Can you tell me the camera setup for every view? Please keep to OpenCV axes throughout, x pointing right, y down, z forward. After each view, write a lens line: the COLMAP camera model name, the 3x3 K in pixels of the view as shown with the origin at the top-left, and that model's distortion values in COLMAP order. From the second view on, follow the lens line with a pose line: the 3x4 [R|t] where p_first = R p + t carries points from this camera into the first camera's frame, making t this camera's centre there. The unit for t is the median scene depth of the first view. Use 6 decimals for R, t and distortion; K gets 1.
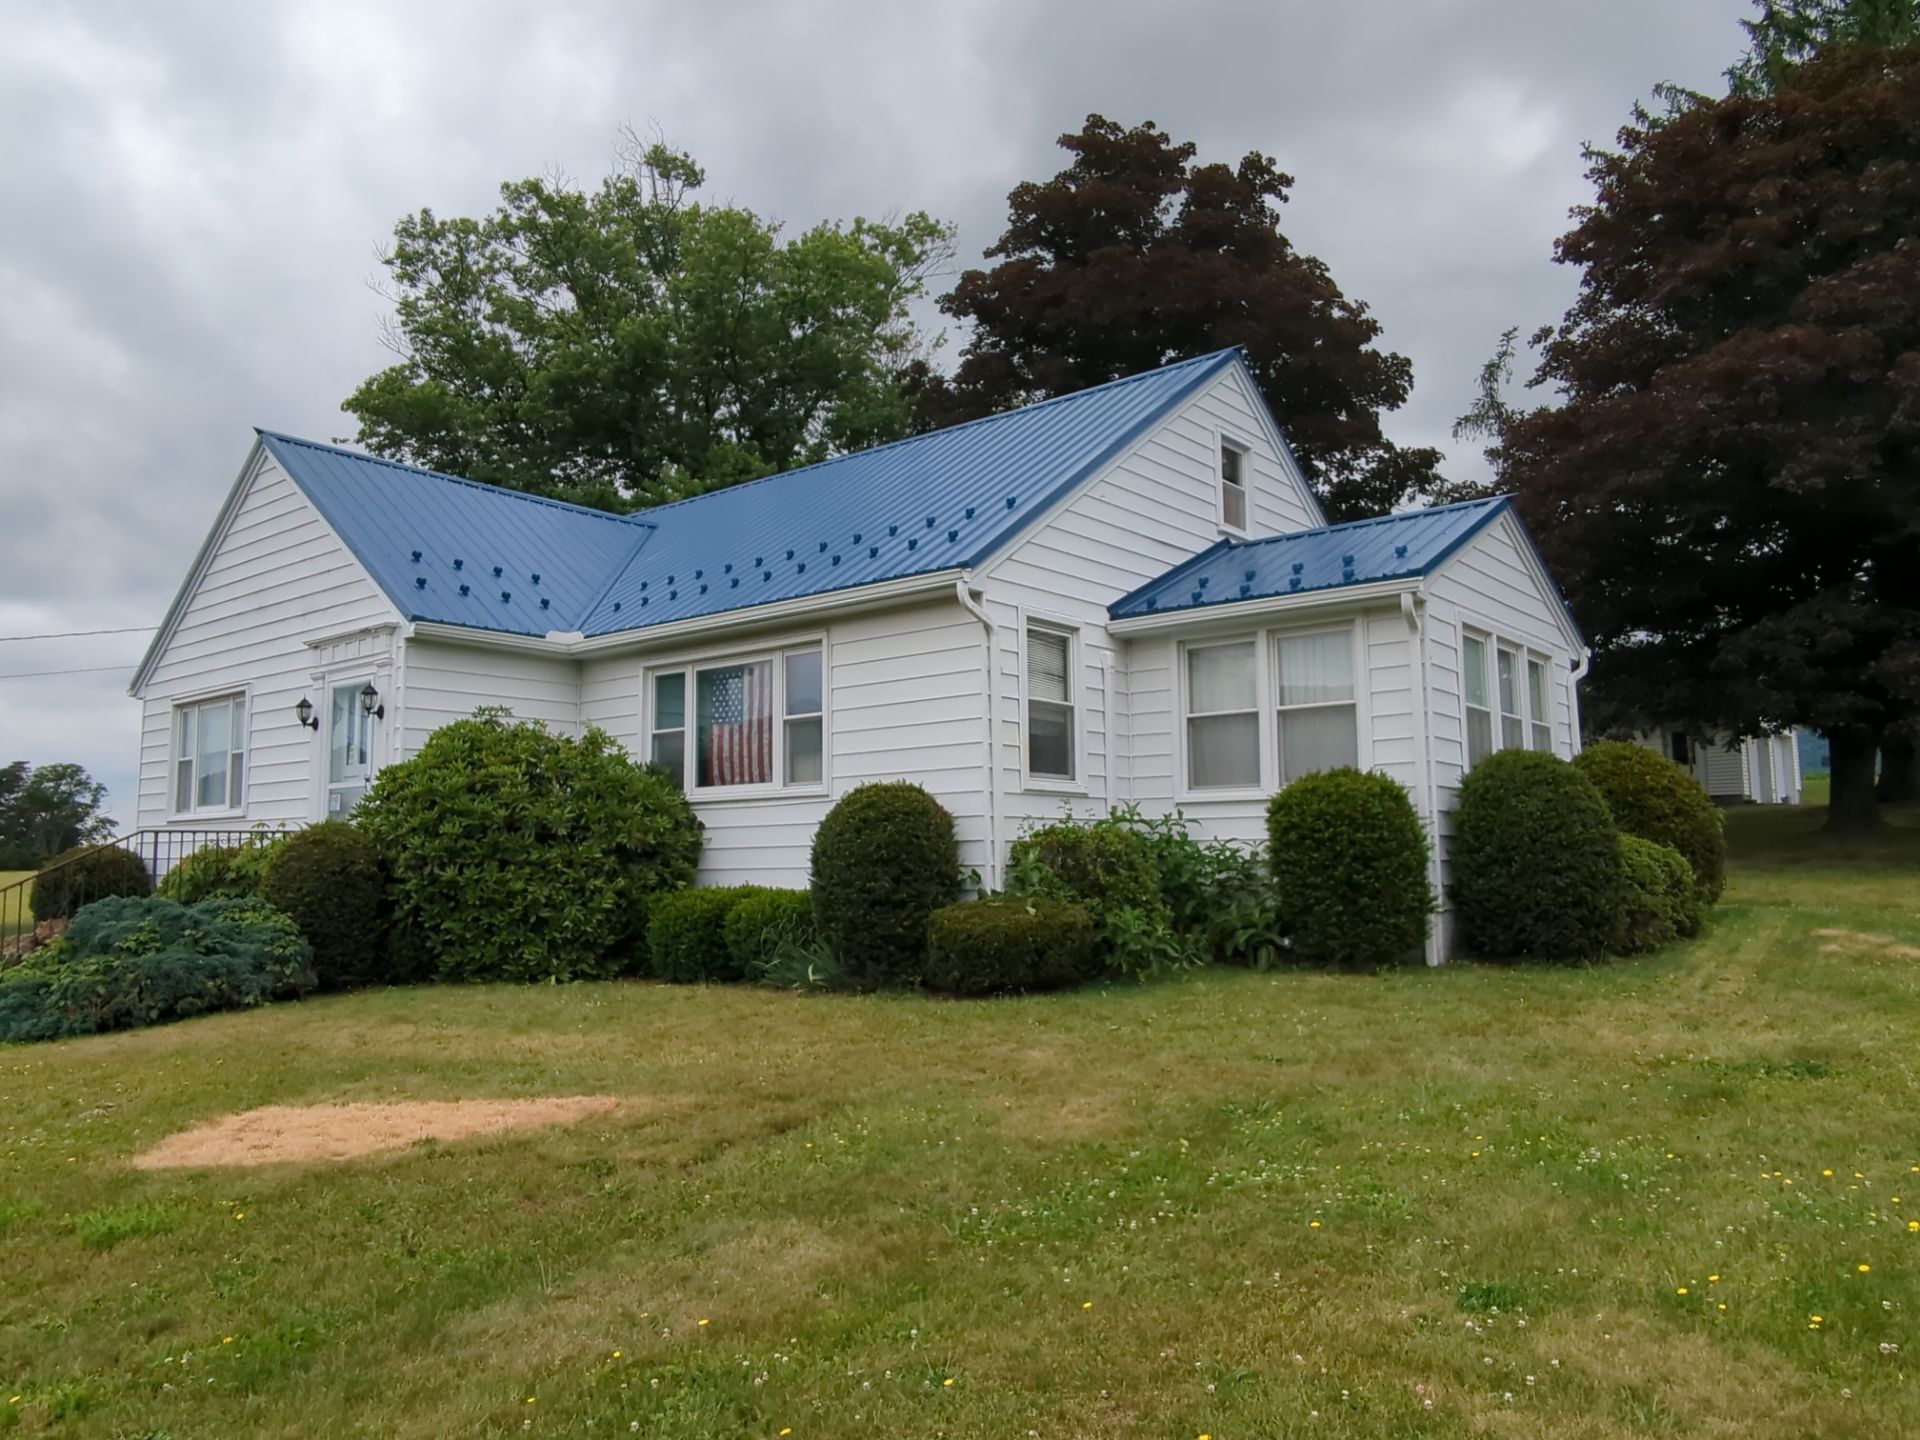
lens RADIAL K [[1332.4, 0, 948.8], [0, 1332.4, 727.0], [0, 0, 1]] dist [0.021084, -0.041322]
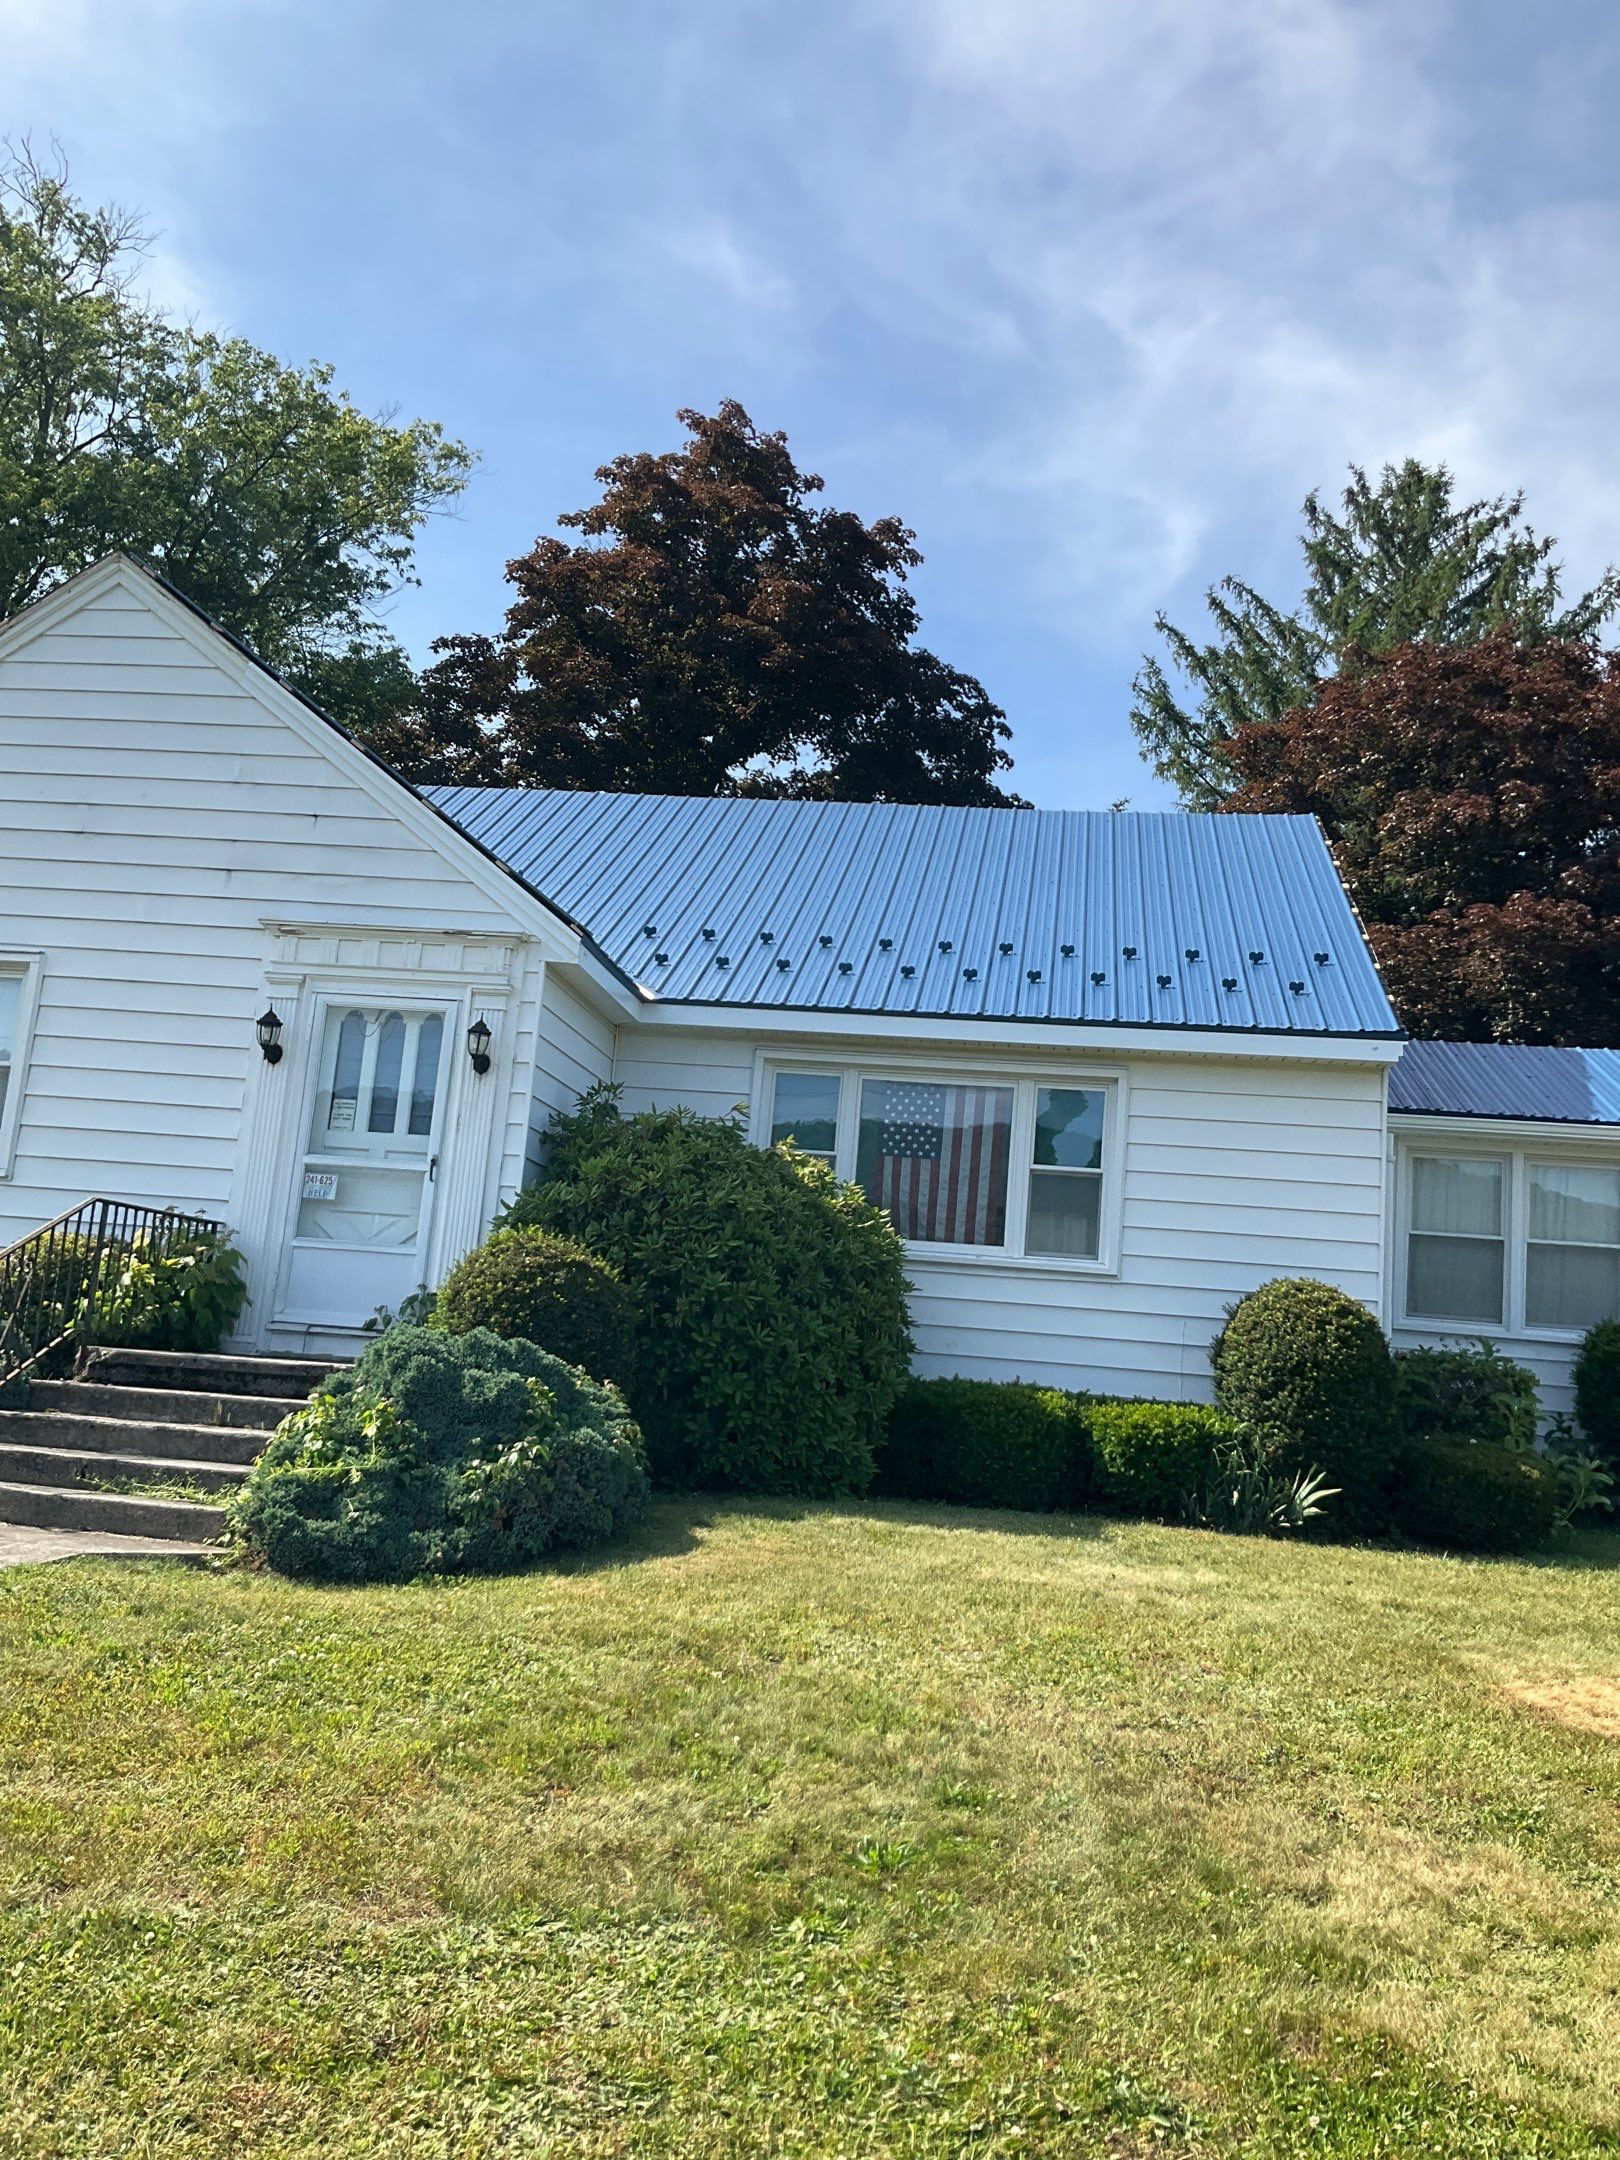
lens RADIAL K [[1744.4, 0, 810.0], [0, 1744.4, 1080.0], [0, 0, 1]] dist [0.087969, -0.107823]
pose [[0.850013, 0.167264, 0.499501, -0.322111], [-0.143773, 0.985912, -0.085482, 0.021068], [-0.506762, 0.000847, 0.862086, 0.082647]]
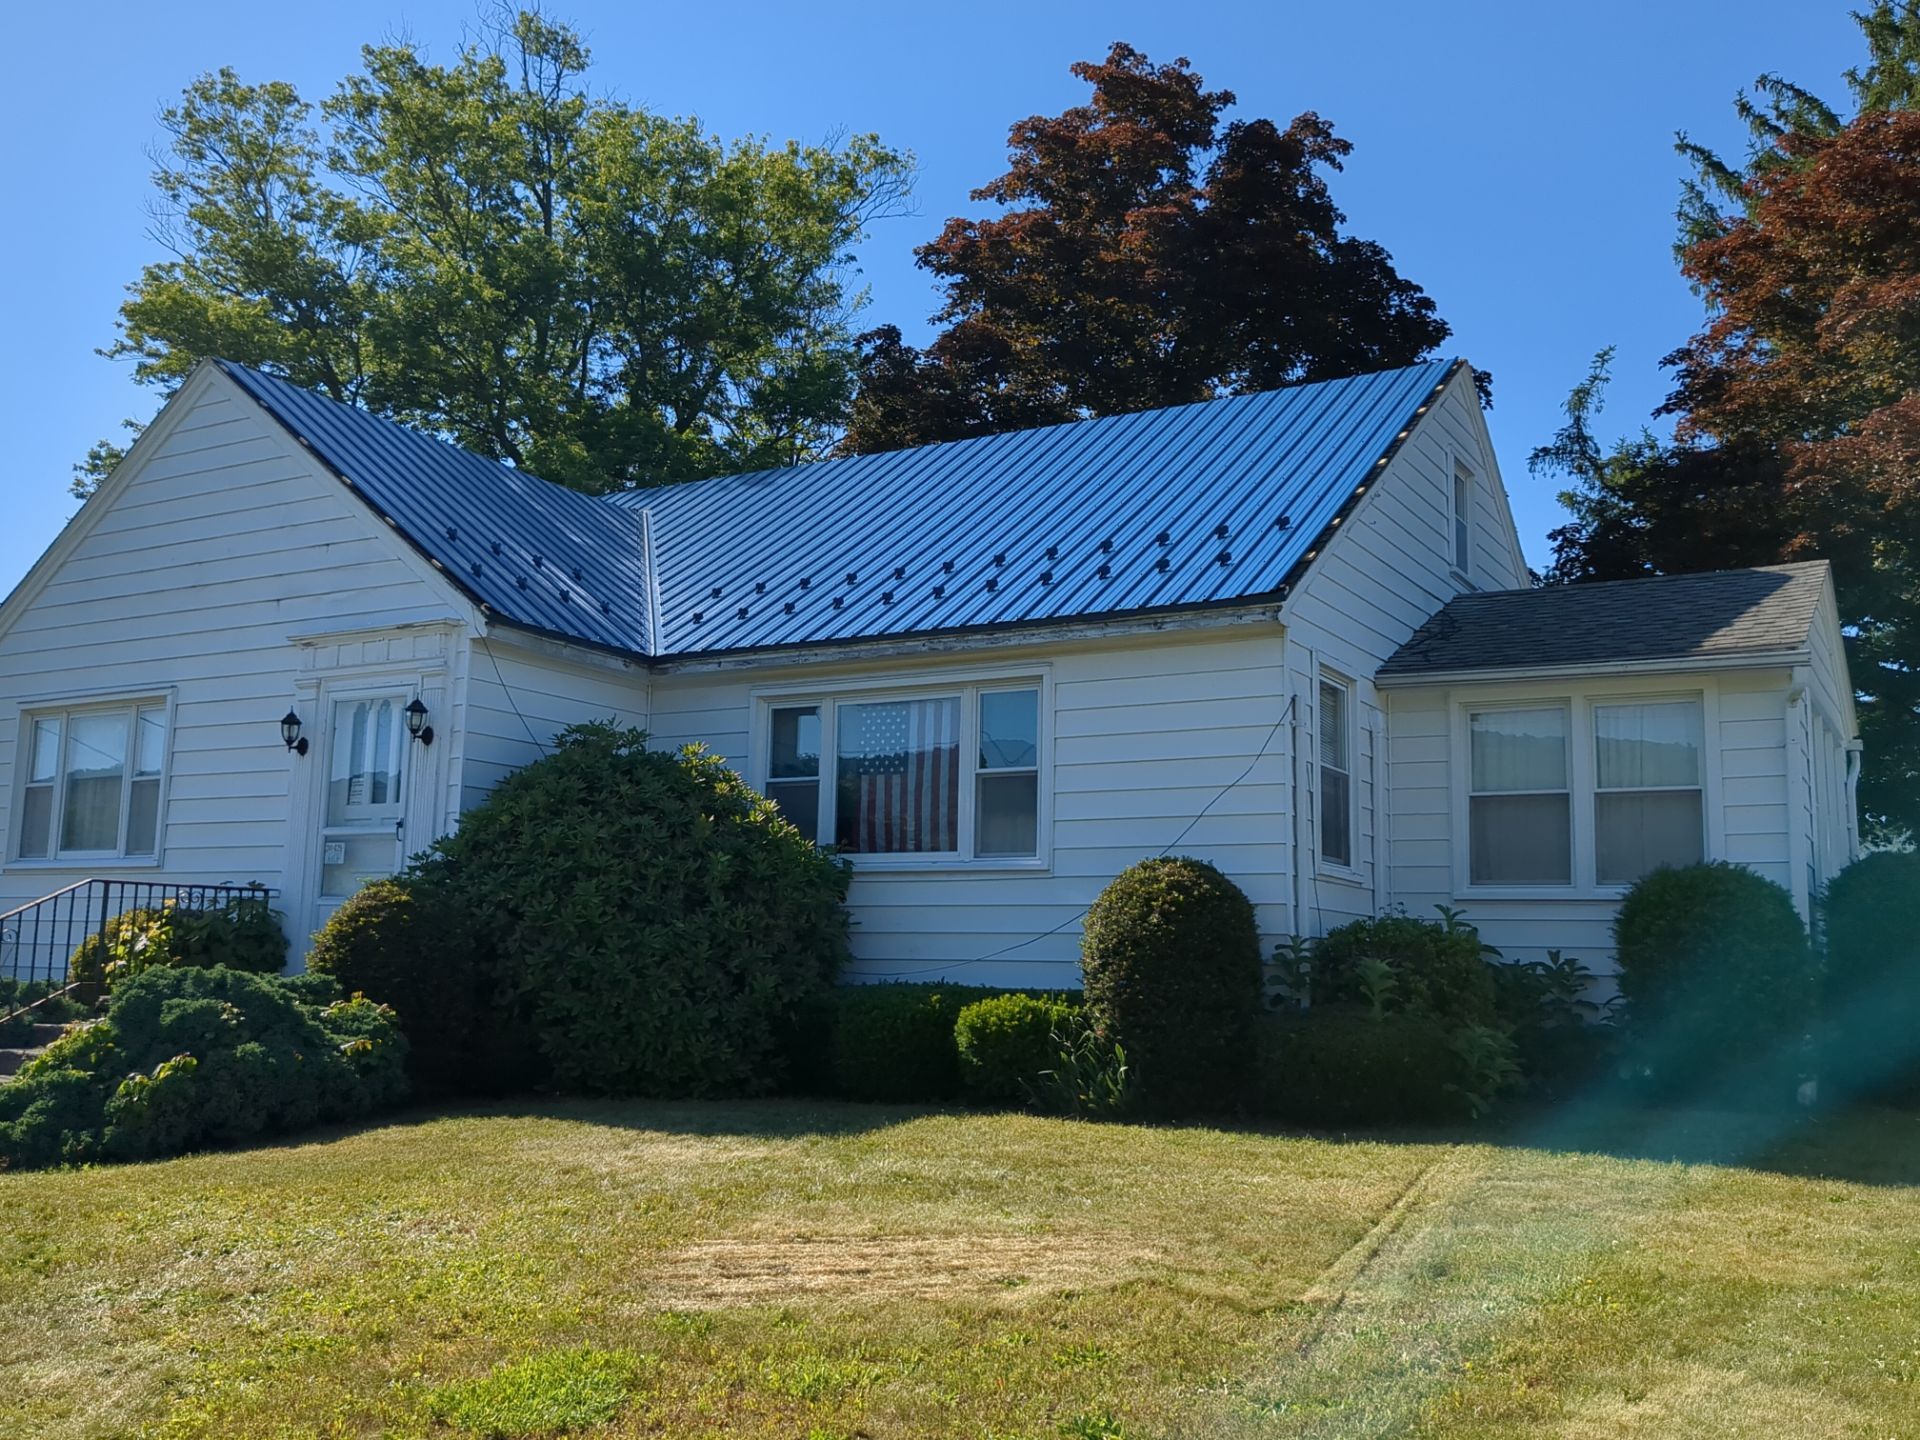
lens RADIAL K [[1716.5, 0, 960.0], [0, 1716.5, 720.0], [0, 0, 1]] dist [0.052512, -0.092698]
pose [[0.988036, 0.055113, 0.144040, -0.121153], [-0.048776, 0.997696, -0.047165, 0.005031], [-0.146307, 0.039575, 0.988447, -0.003209]]
